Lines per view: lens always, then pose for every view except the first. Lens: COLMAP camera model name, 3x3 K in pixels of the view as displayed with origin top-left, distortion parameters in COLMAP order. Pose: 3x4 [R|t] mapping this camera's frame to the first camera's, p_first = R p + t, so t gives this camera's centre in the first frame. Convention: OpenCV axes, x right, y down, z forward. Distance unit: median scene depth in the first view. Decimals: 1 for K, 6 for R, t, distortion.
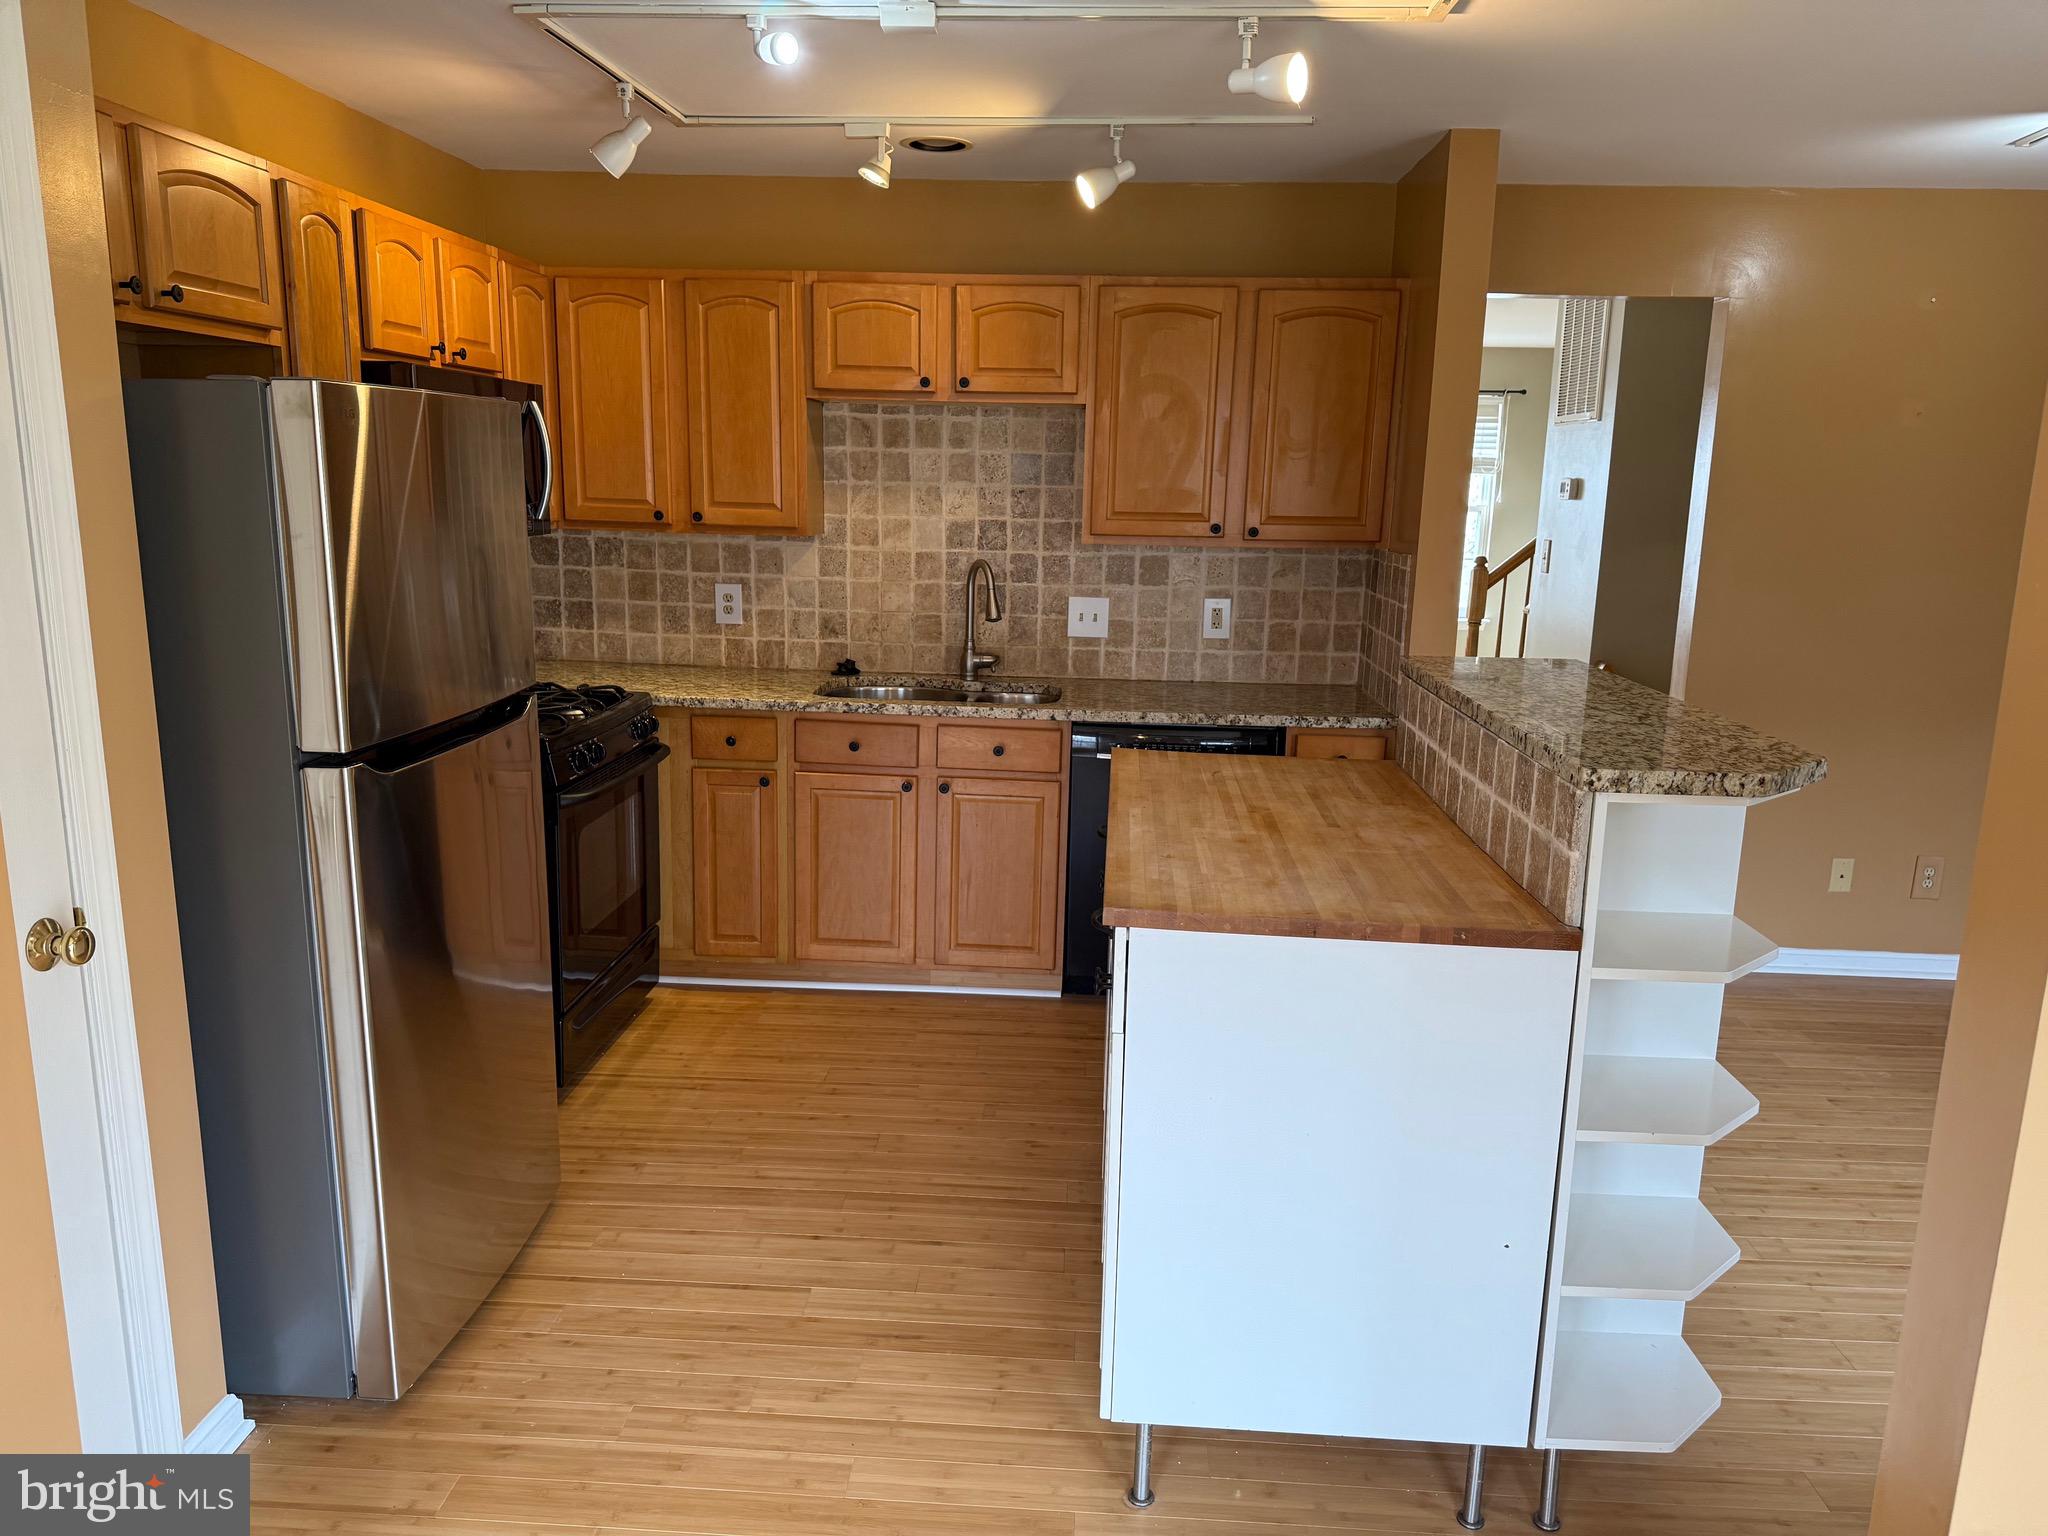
lens RADIAL K [[1443.1, 0, 979.0], [0, 1443.1, 824.7], [0, 0, 1]] dist [0.073498, -0.109006]
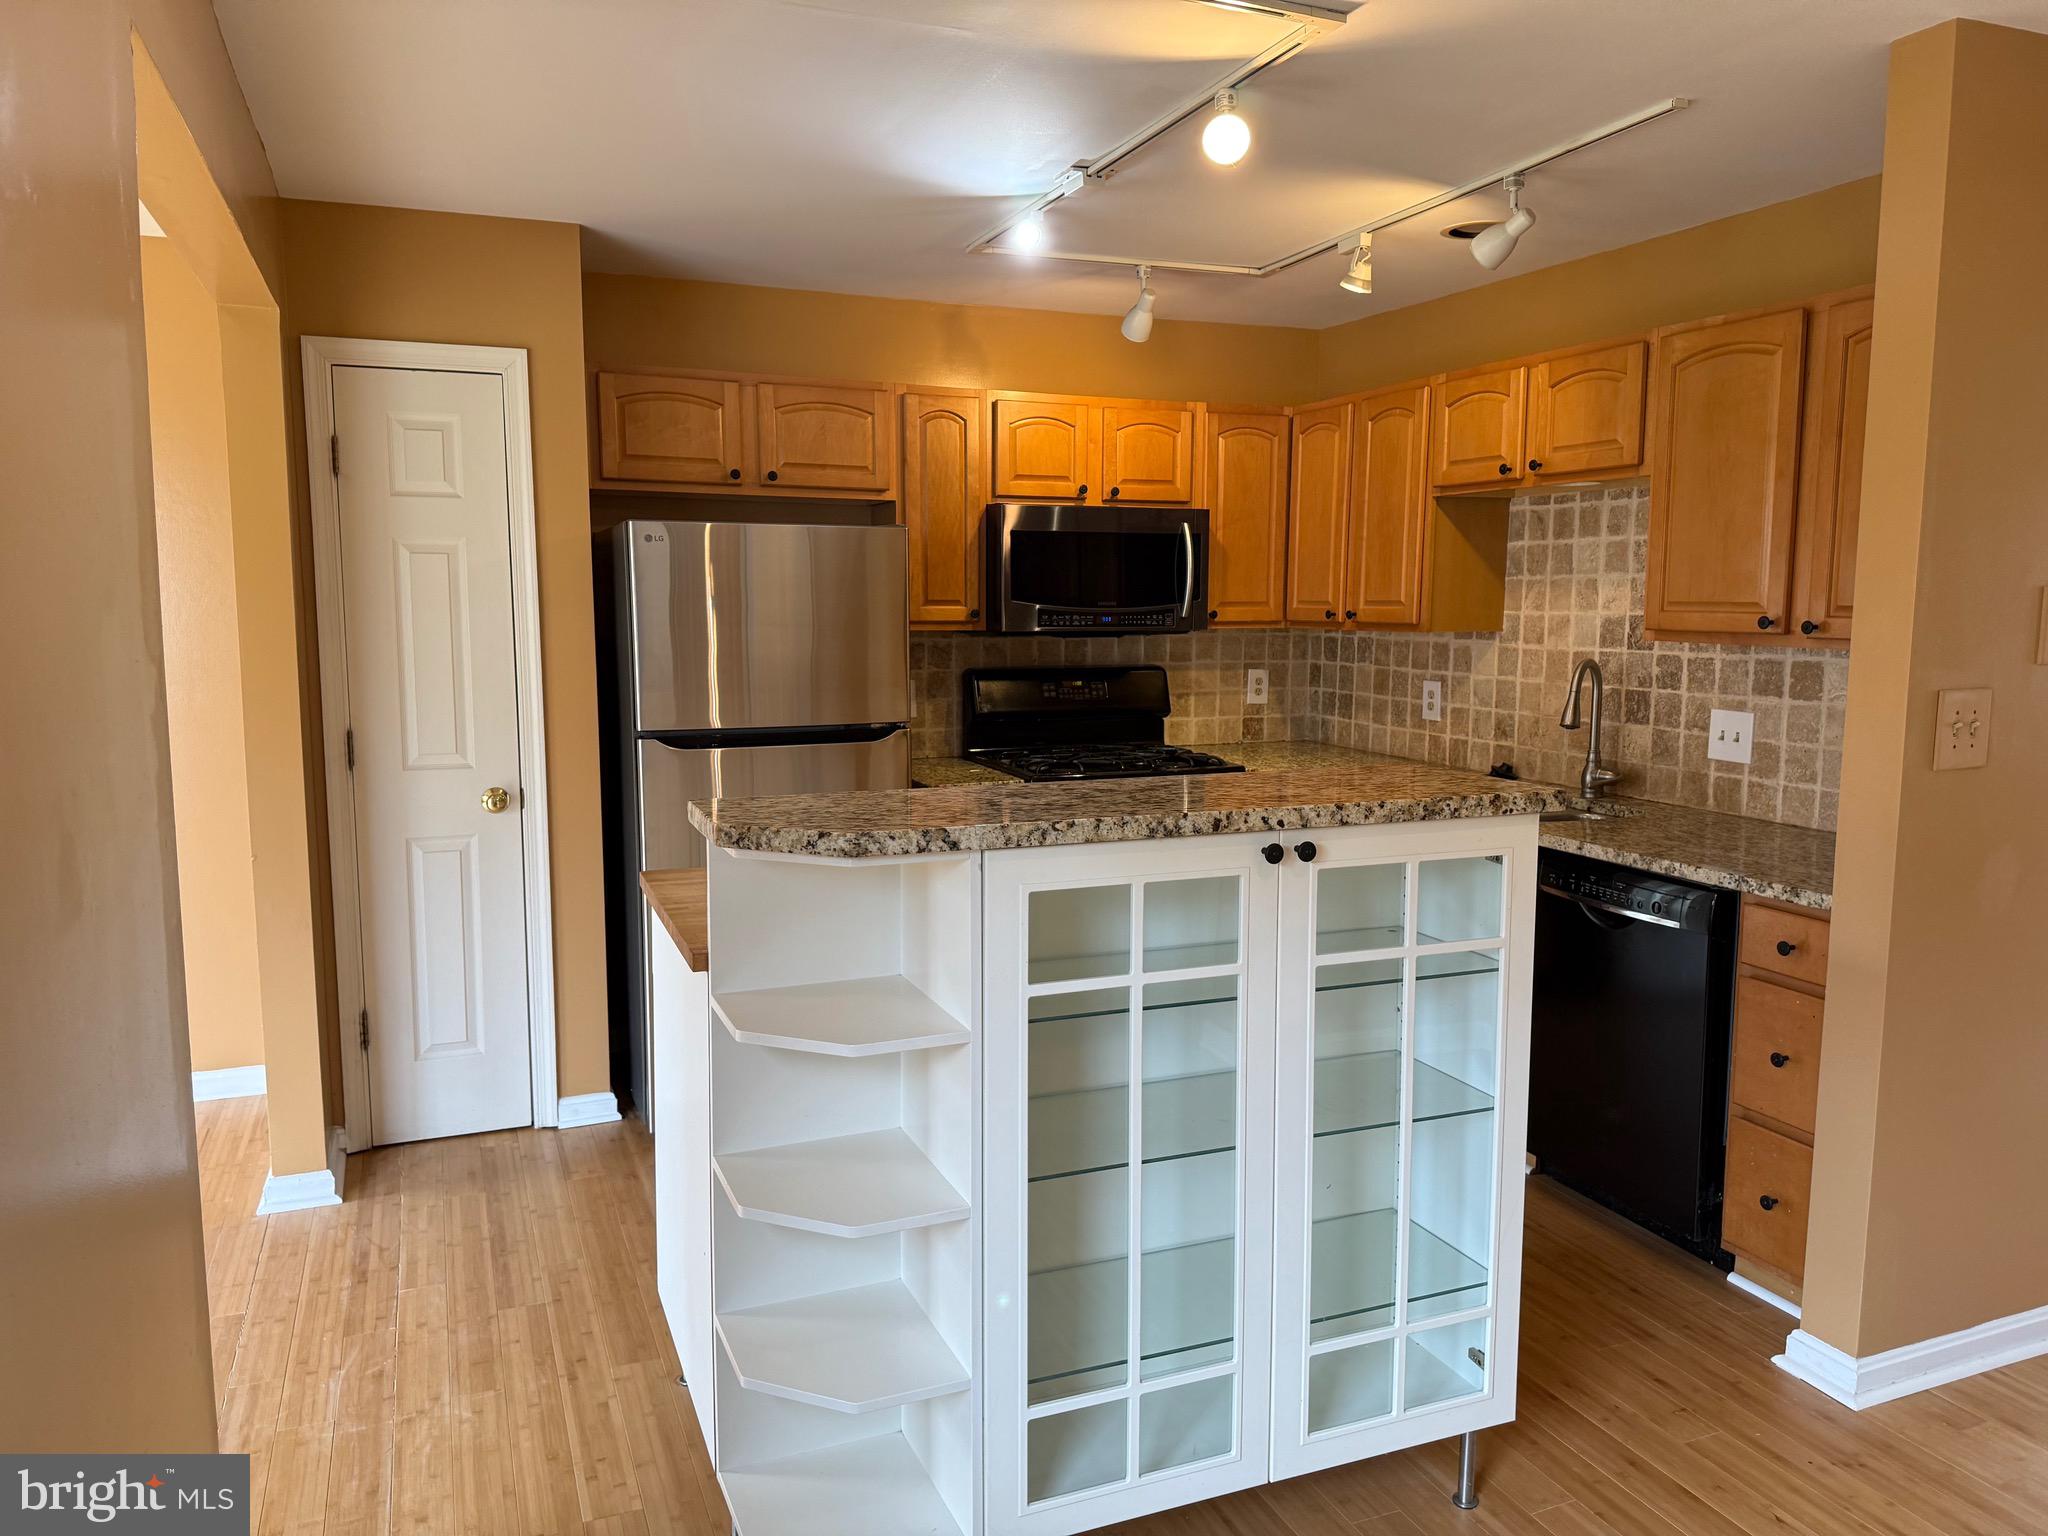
lens RADIAL K [[1443.1, 0, 1017.8], [0, 1443.1, 780.5], [0, 0, 1]] dist [0.073498, -0.109006]
pose [[0.407320, 0.093921, -0.908444, 0.638588], [-0.206066, 0.978499, 0.008770, -0.047689], [0.889734, 0.183627, 0.417916, 0.332799]]
